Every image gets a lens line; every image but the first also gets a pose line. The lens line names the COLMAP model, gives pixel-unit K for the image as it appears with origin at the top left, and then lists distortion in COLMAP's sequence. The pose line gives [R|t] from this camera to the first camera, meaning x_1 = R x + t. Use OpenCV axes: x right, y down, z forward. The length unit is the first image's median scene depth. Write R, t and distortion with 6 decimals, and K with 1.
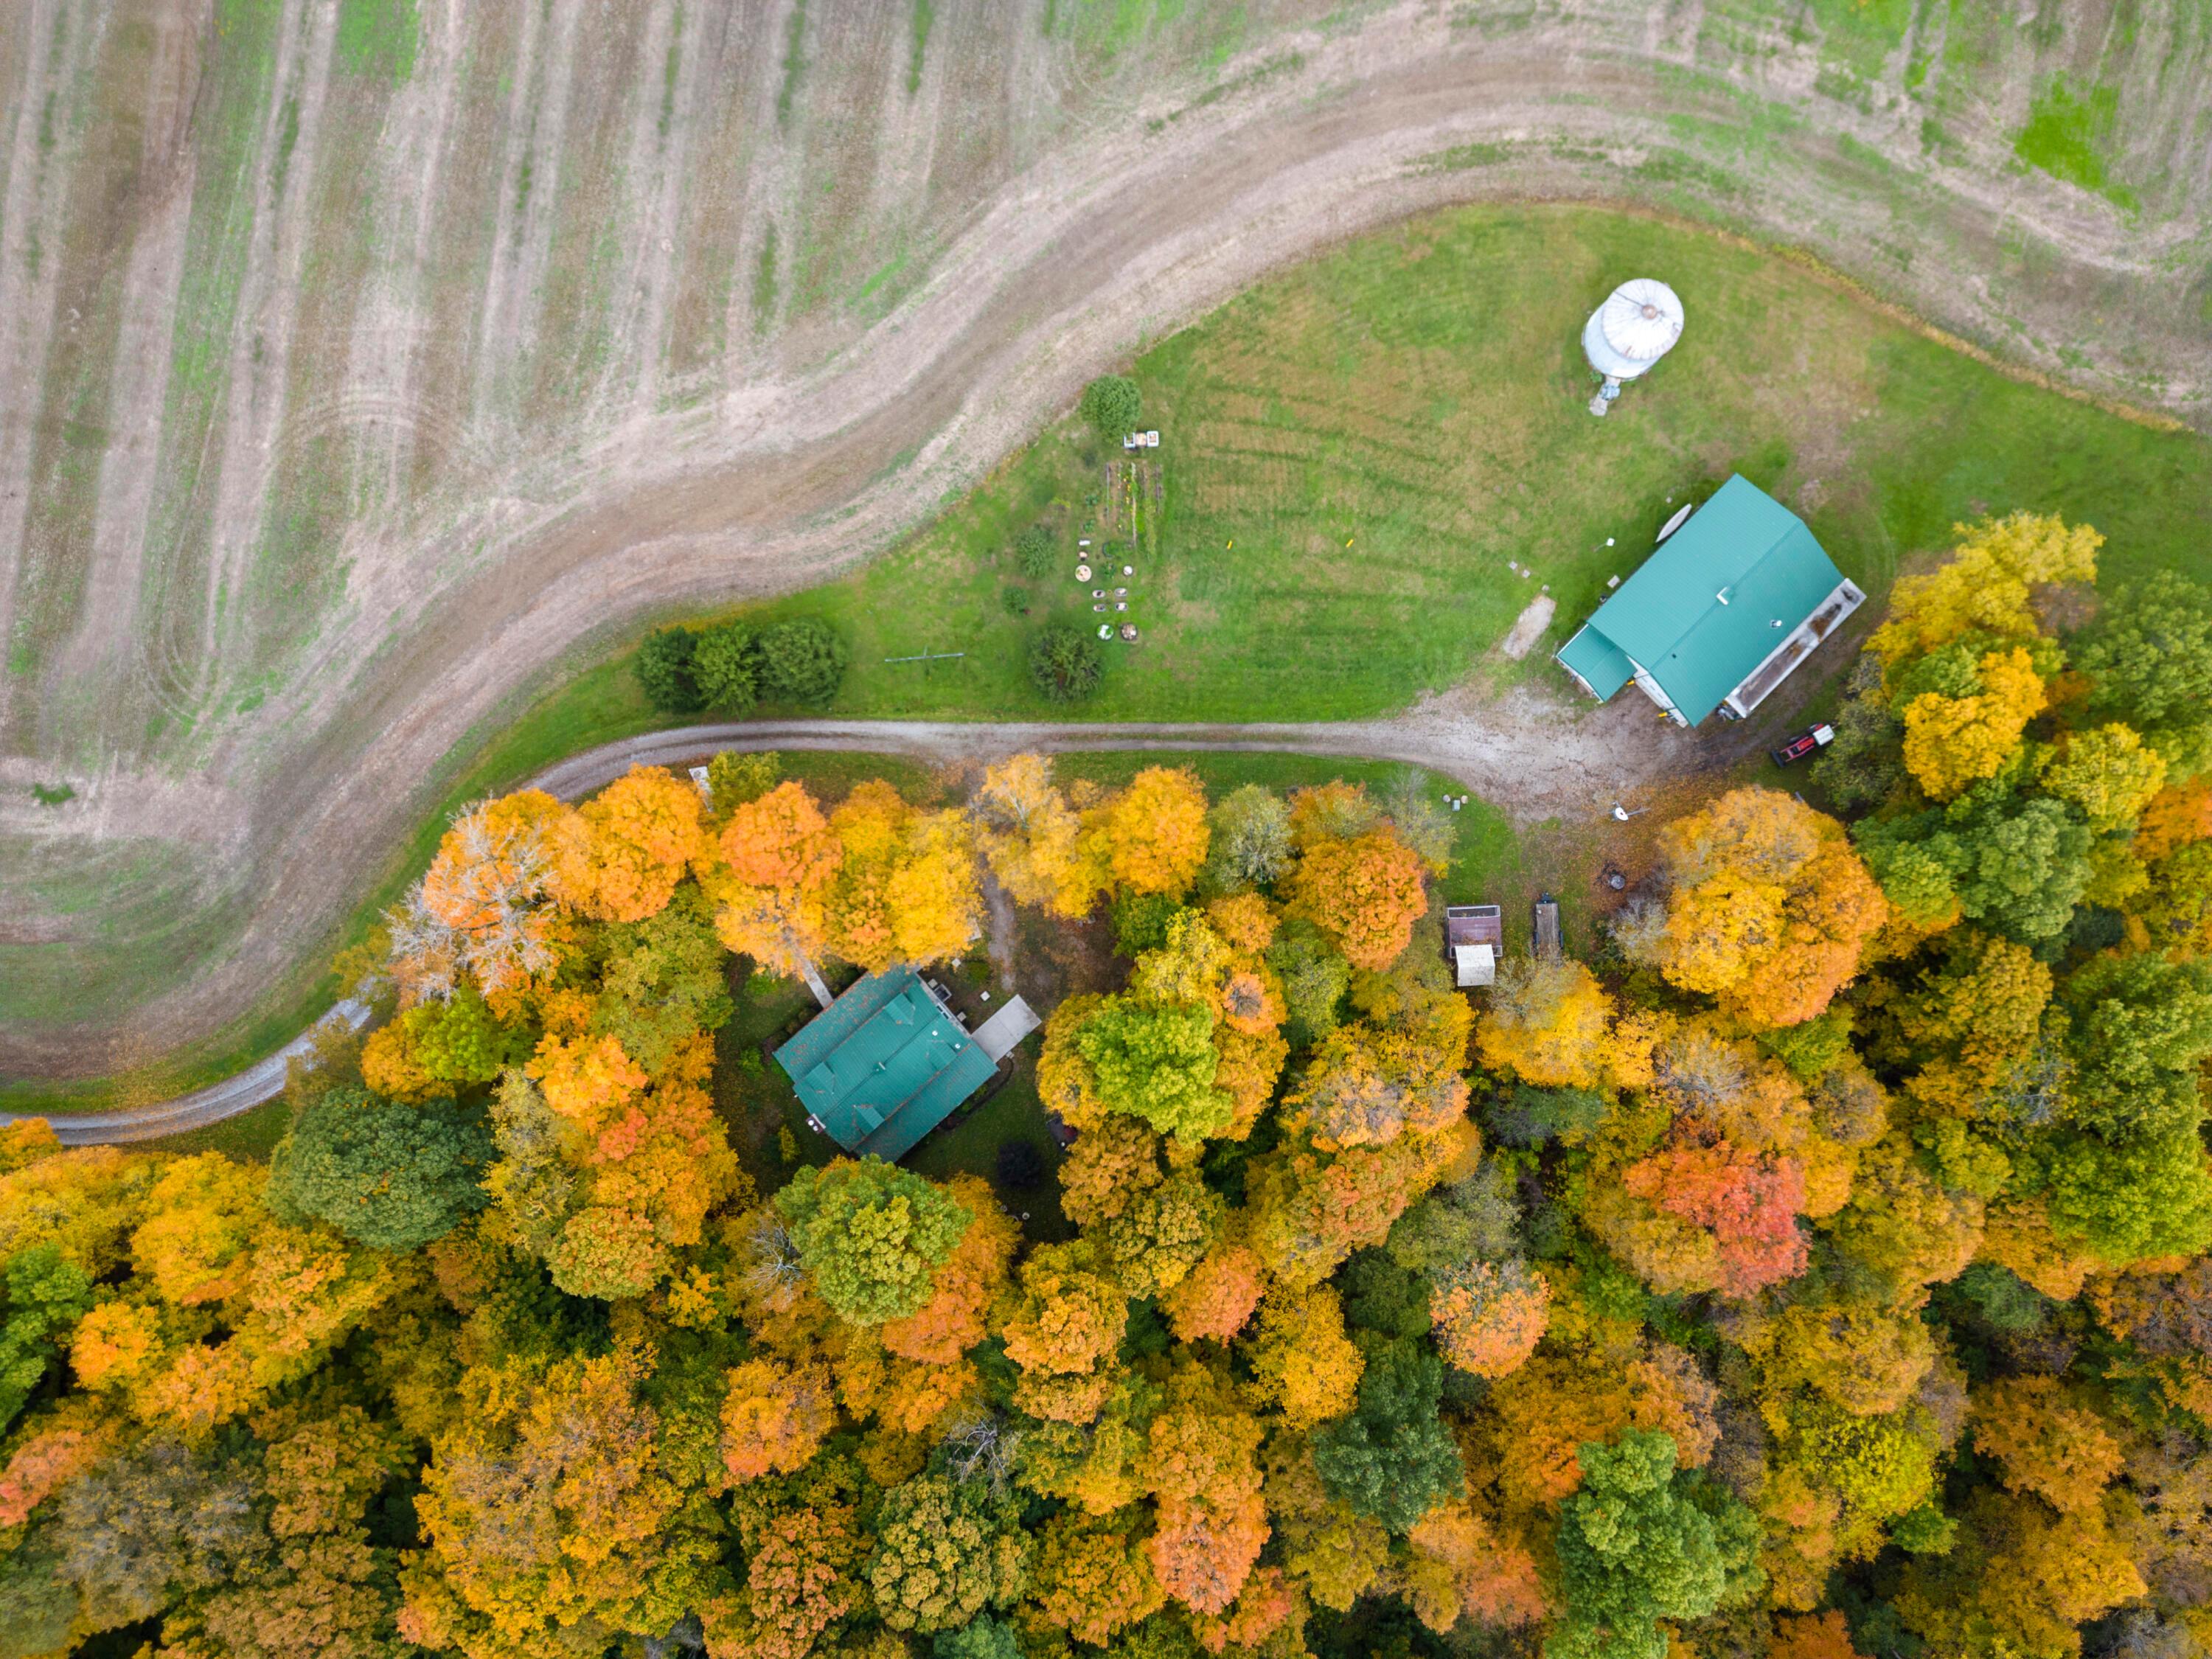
lens RADIAL K [[1555.9, 0, 1106.0], [0, 1555.9, 829.5], [0, 0, 1]] dist [0.061507, -0.063383]
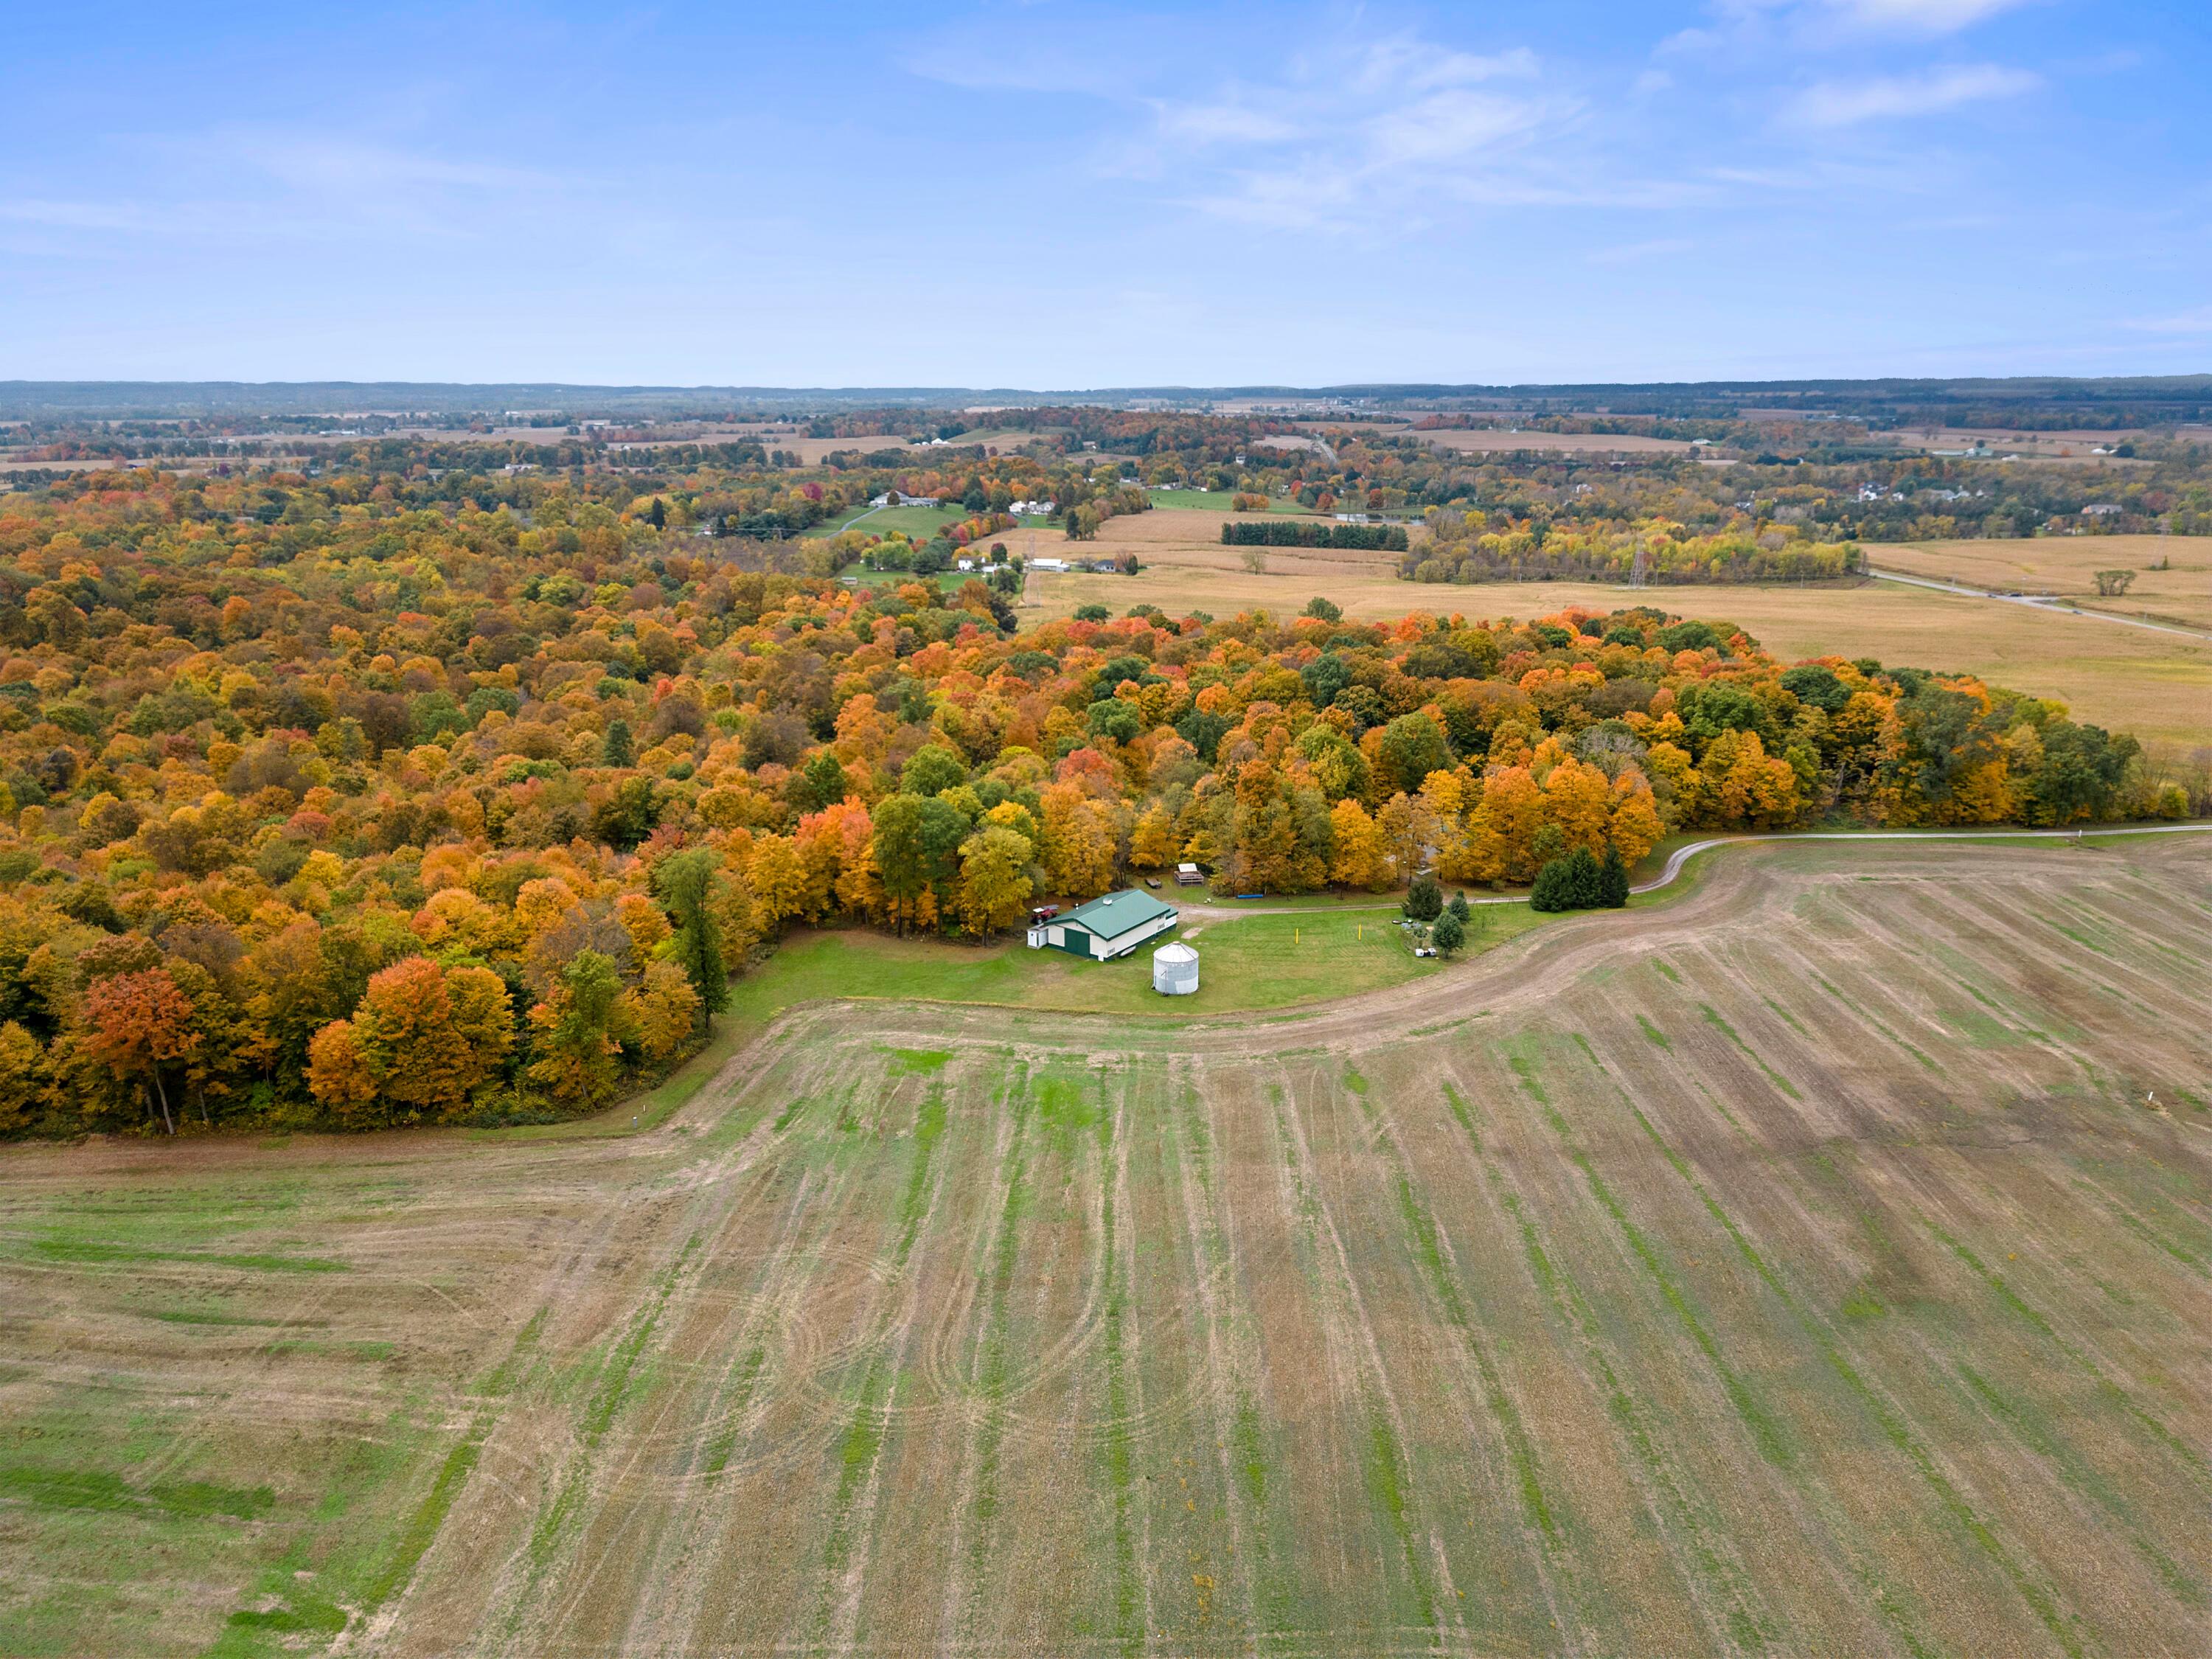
lens RADIAL K [[1555.9, 0, 1106.0], [0, 1555.9, 829.5], [0, 0, 1]] dist [0.061507, -0.063383]
pose [[-0.989203, 0.043296, -0.140009, 0.637837], [-0.146544, -0.283182, 0.947804, -1.867125], [0.001388, 0.958088, 0.286469, 0.347268]]
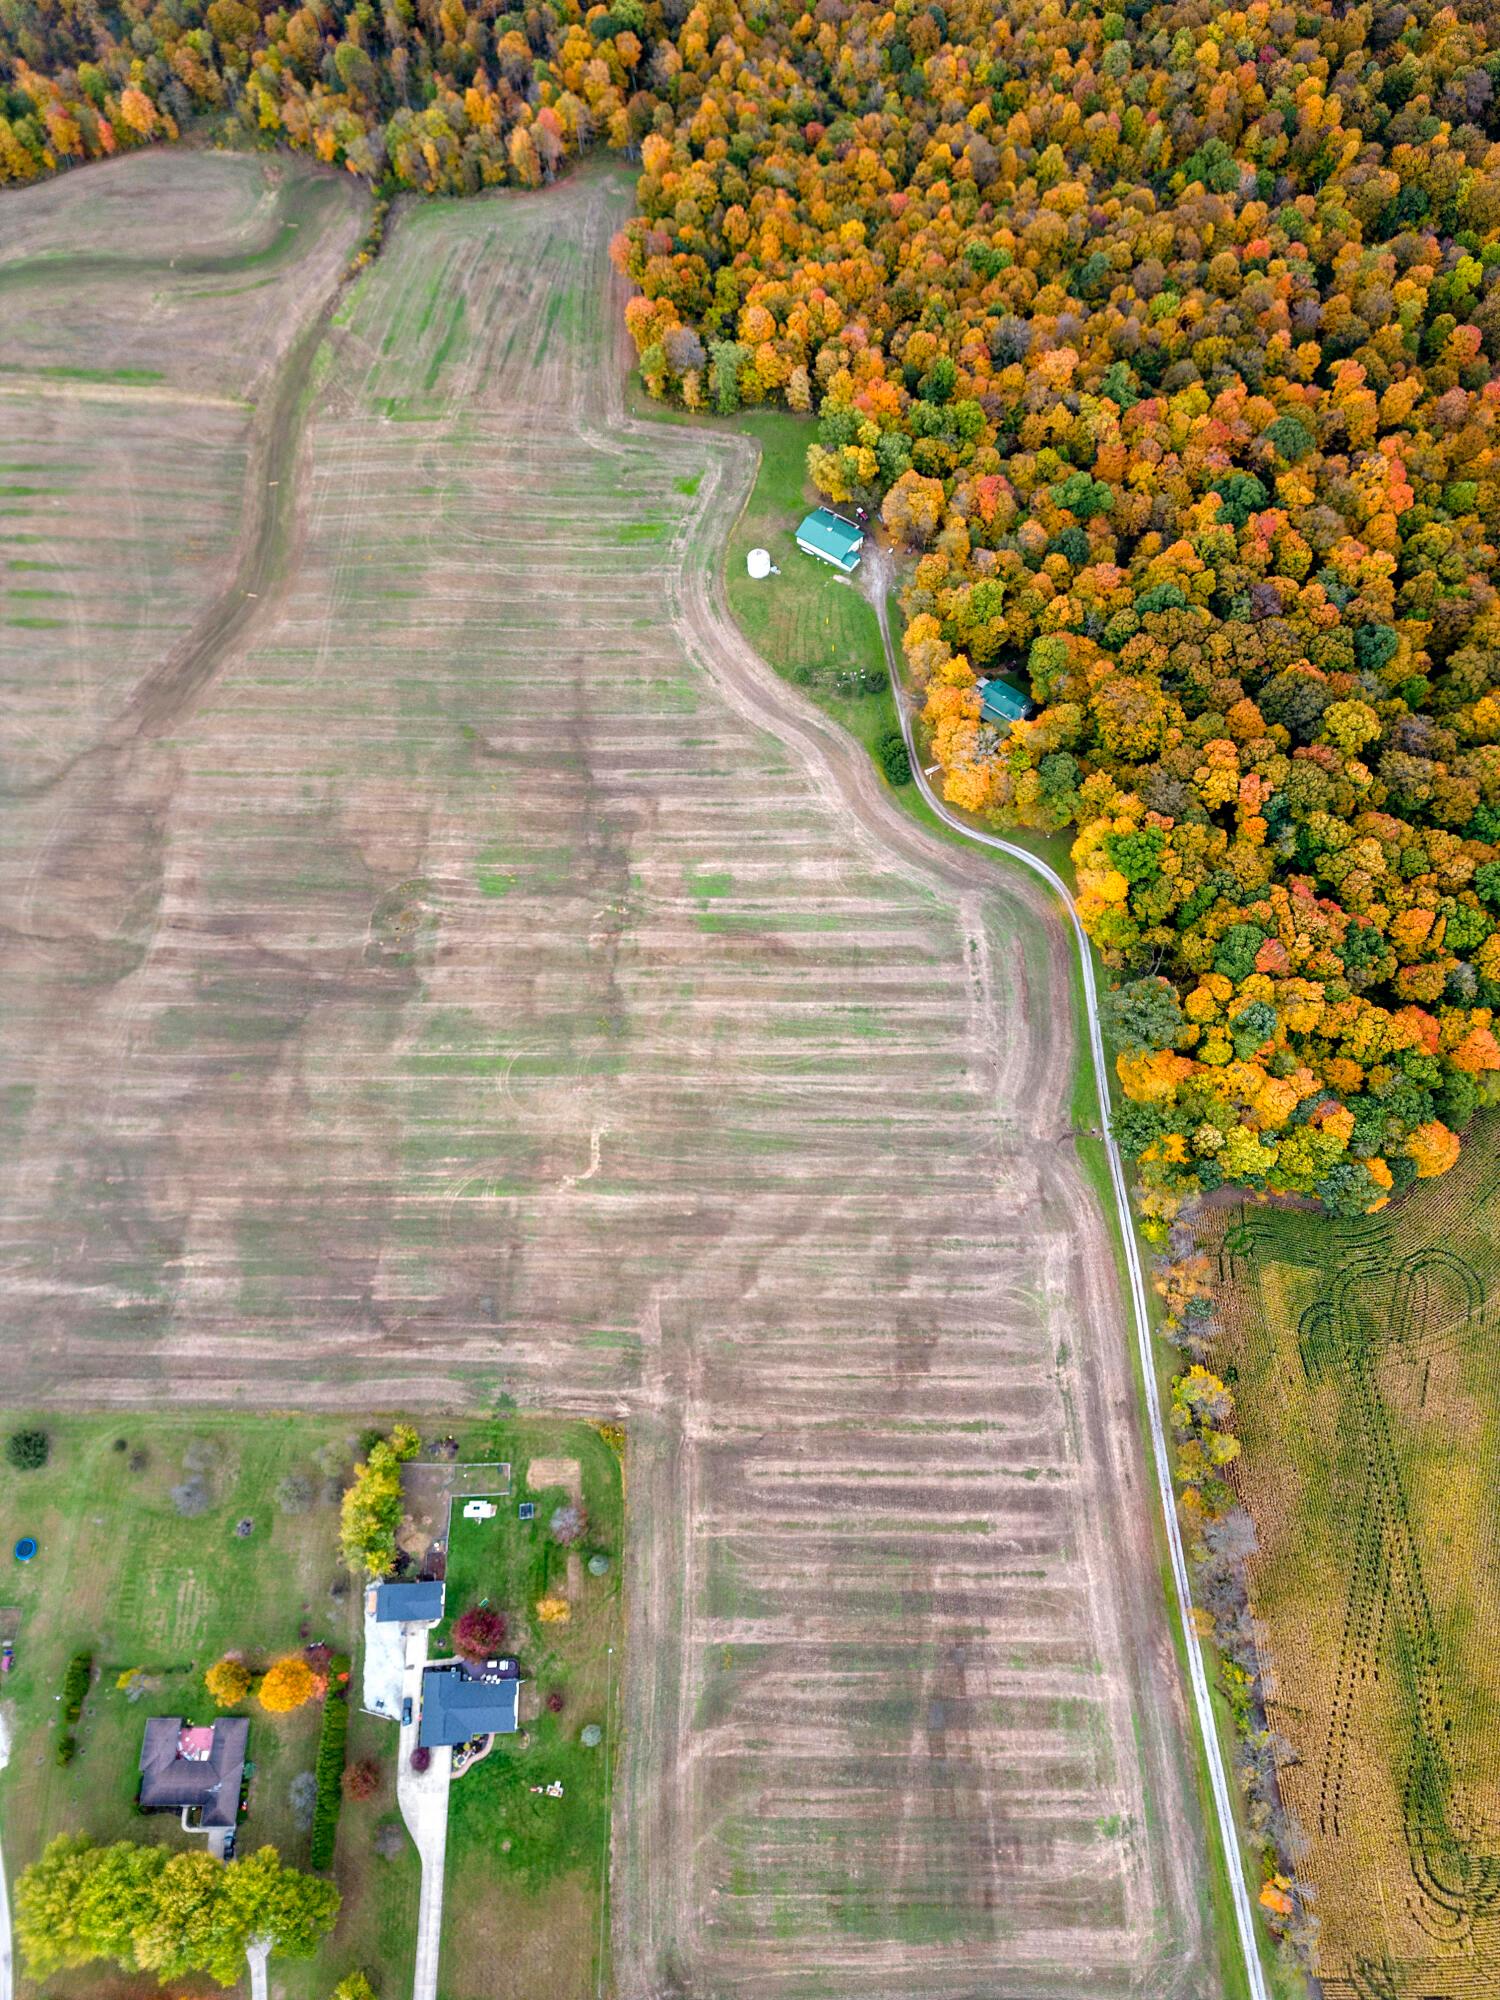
lens RADIAL K [[1406.8, 0, 750.0], [0, 1406.8, 1000.0], [0, 0, 1]] dist [0.061507, -0.063383]
pose [[-0.134619, -0.893669, 0.428058, -1.915123], [0.990262, -0.136800, 0.025824, -0.549228], [0.035481, 0.427366, 0.903382, -1.483899]]
